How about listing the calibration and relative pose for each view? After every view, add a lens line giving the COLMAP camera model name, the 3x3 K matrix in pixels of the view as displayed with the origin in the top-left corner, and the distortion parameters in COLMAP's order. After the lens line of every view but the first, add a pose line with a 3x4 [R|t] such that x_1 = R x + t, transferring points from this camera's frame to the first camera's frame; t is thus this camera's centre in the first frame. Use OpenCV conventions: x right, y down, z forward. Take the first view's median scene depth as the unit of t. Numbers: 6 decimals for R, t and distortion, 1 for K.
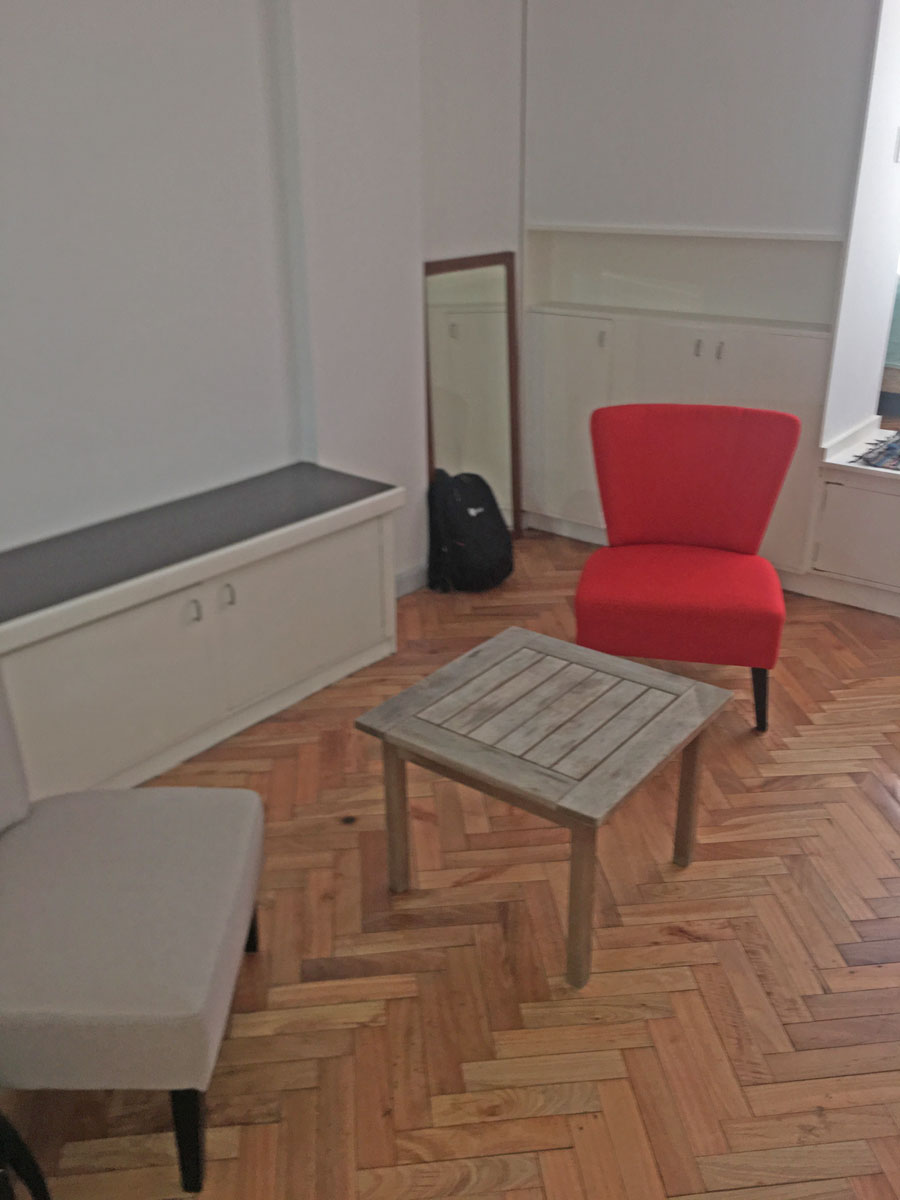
lens RADIAL K [[1056.9, 0, 442.5], [0, 1056.9, 598.5], [0, 0, 1]] dist [0.078933, -0.069646]
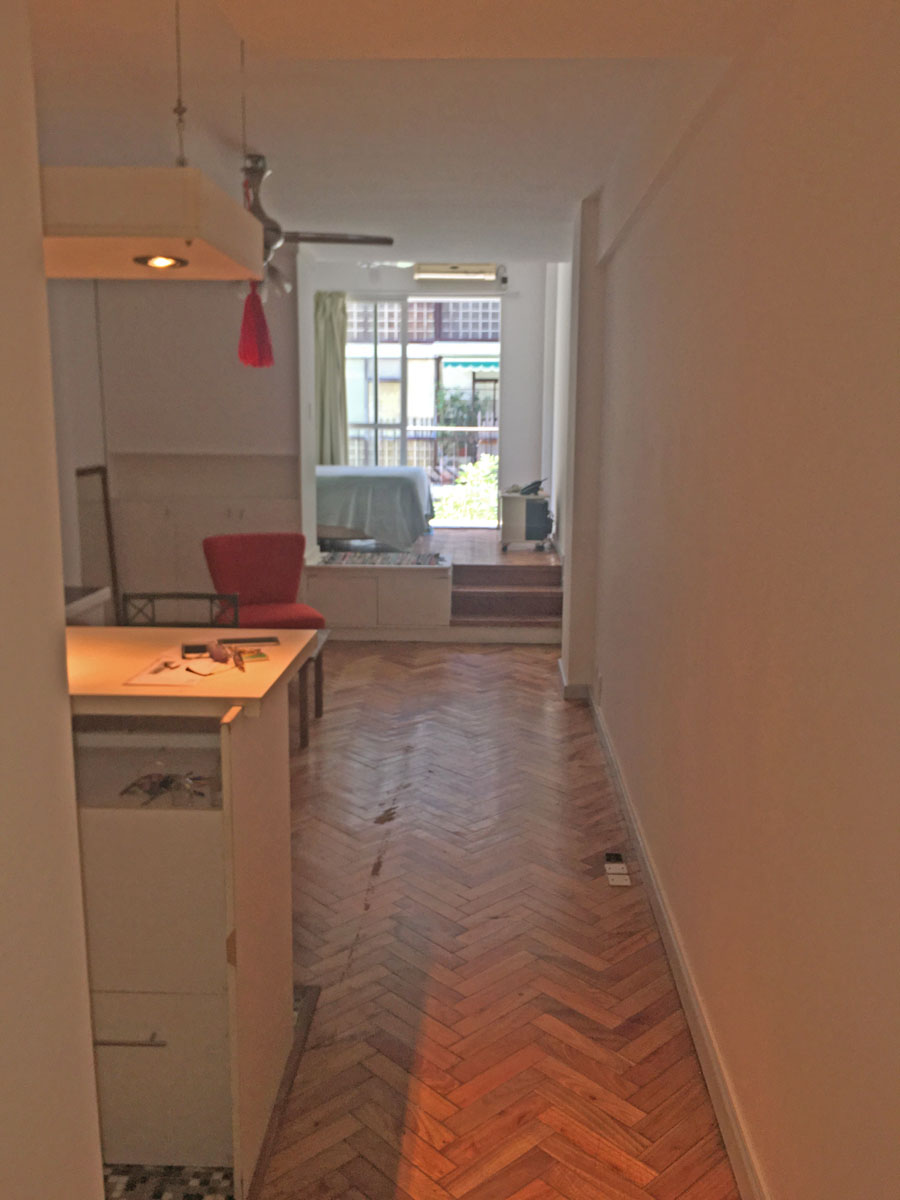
lens RADIAL K [[1056.9, 0, 445.7], [0, 1056.9, 599.2], [0, 0, 1]] dist [0.078933, -0.069646]
pose [[0.813055, -0.096352, 0.574158, -0.565141], [0.217277, 0.965173, -0.145712, 0.277161], [-0.540122, 0.243223, 0.805674, -0.687624]]
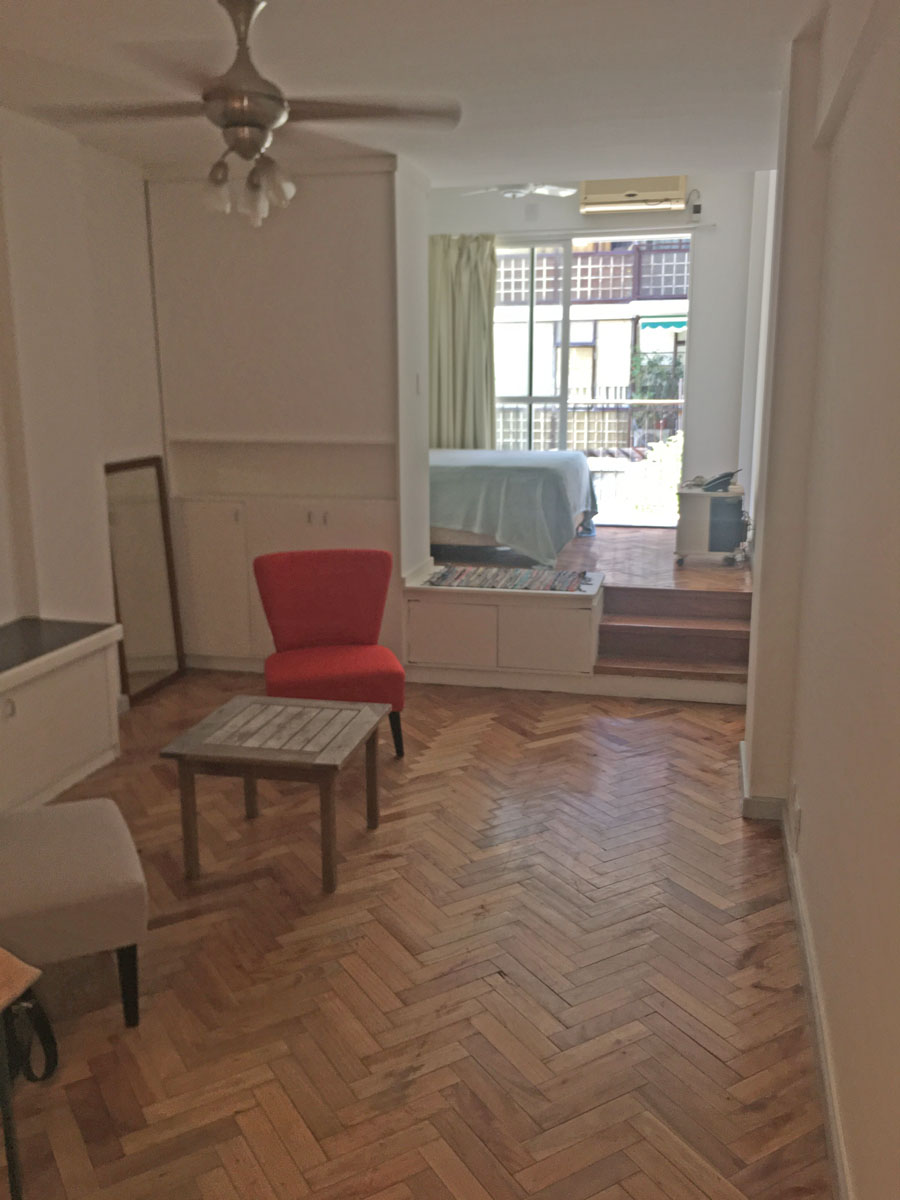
lens RADIAL K [[1056.9, 0, 447.2], [0, 1056.9, 595.0], [0, 0, 1]] dist [0.078933, -0.069646]
pose [[0.910025, -0.086758, 0.405373, -0.189935], [0.163112, 0.973917, -0.157734, 0.128572], [-0.381115, 0.209664, 0.900440, -0.345821]]
